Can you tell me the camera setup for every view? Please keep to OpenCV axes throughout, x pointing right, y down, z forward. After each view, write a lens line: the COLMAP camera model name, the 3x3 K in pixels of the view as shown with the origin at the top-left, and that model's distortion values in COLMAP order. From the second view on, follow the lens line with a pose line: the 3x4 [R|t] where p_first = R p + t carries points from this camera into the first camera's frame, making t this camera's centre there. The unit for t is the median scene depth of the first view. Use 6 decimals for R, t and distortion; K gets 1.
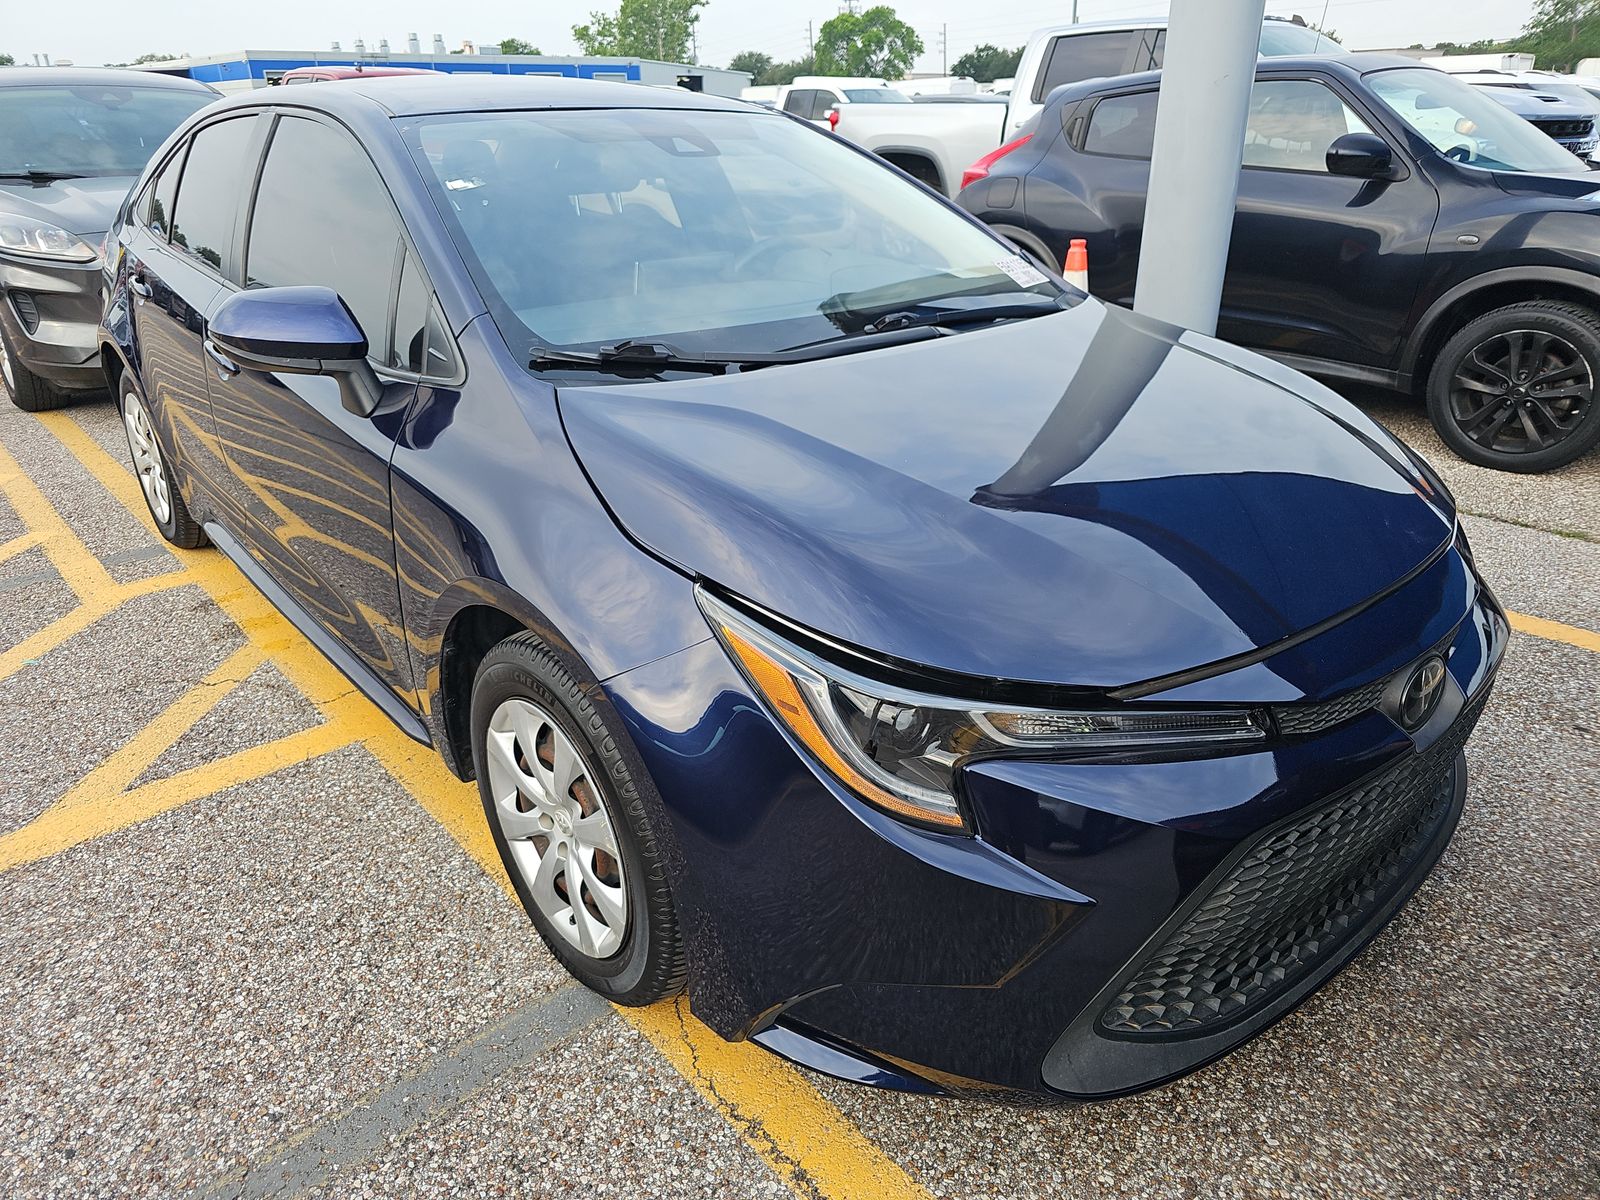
lens RADIAL K [[1039.0, 0, 777.2], [0, 1039.0, 605.1], [0, 0, 1]] dist [0.029651, -0.018468]
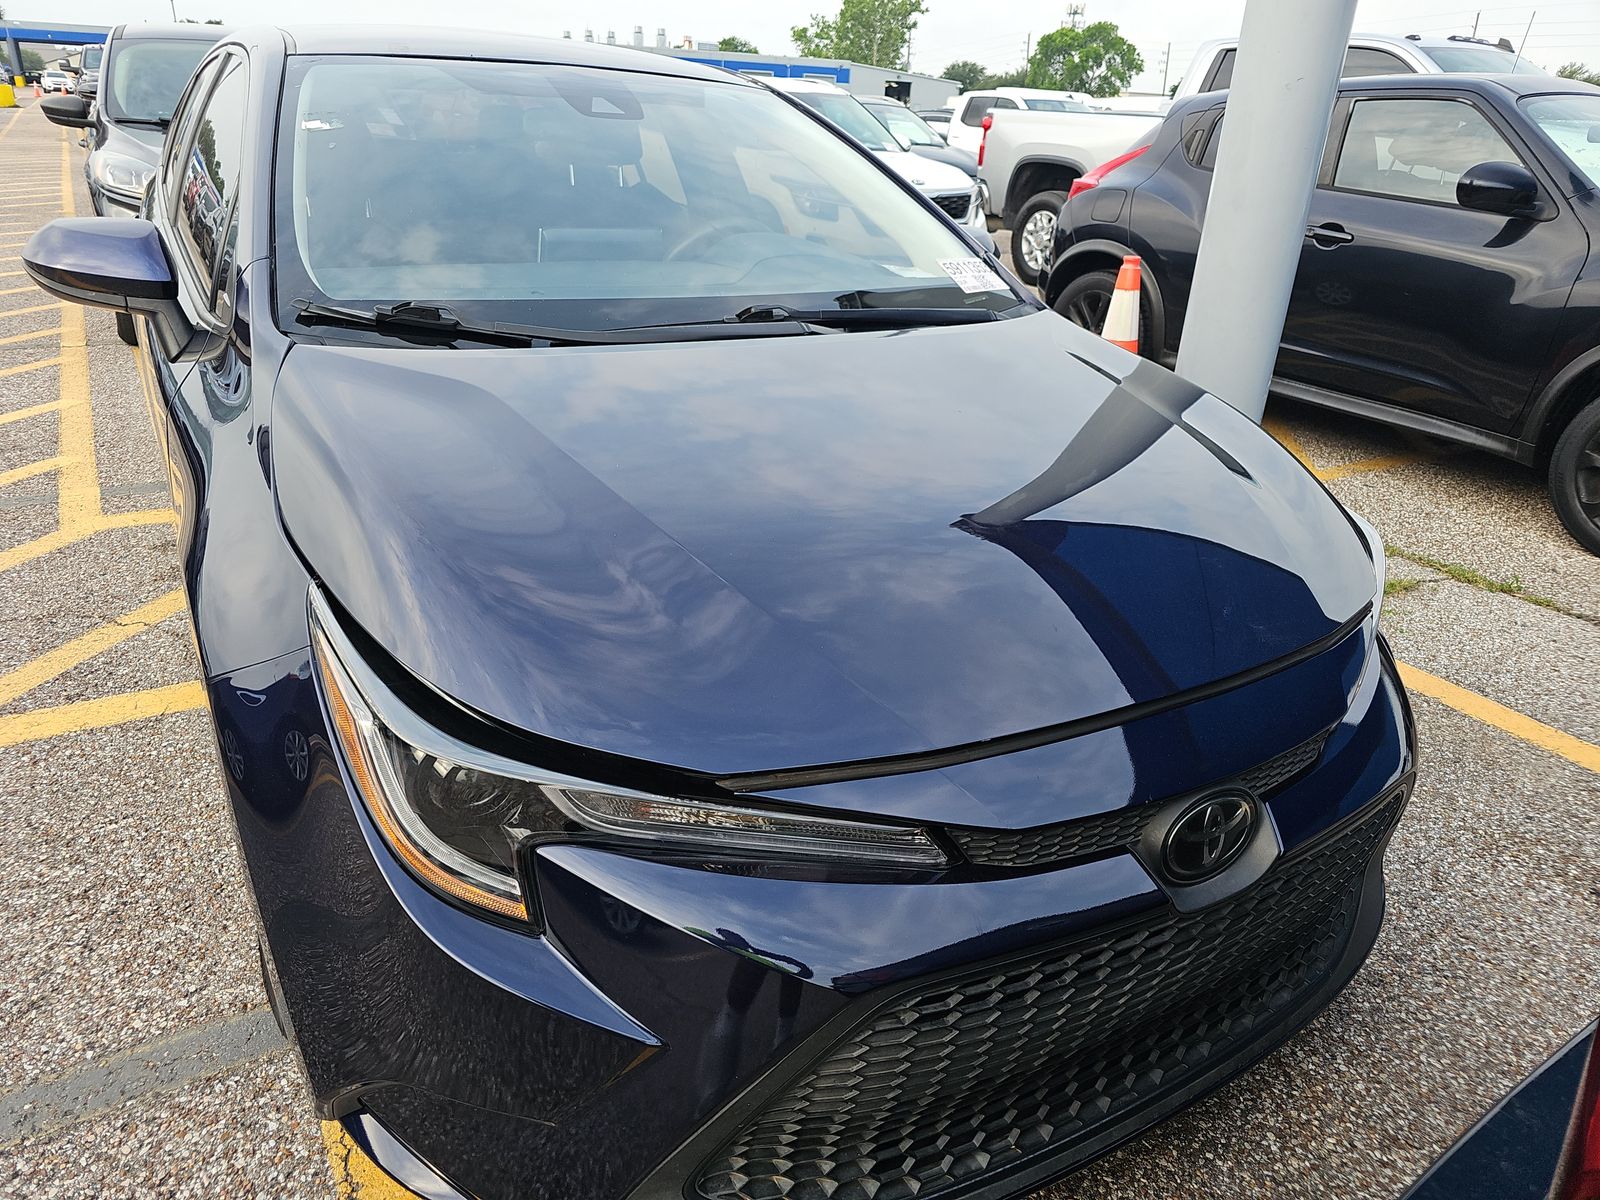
lens RADIAL K [[1033.6, 0, 800.0], [0, 1033.6, 600.0], [0, 0, 1]] dist [0.026063, -0.013757]
pose [[0.983303, 0.123669, -0.133495, 0.144655], [-0.124717, 0.992192, 0.000510, -0.018373], [0.132516, 0.016147, 0.991049, 0.072072]]
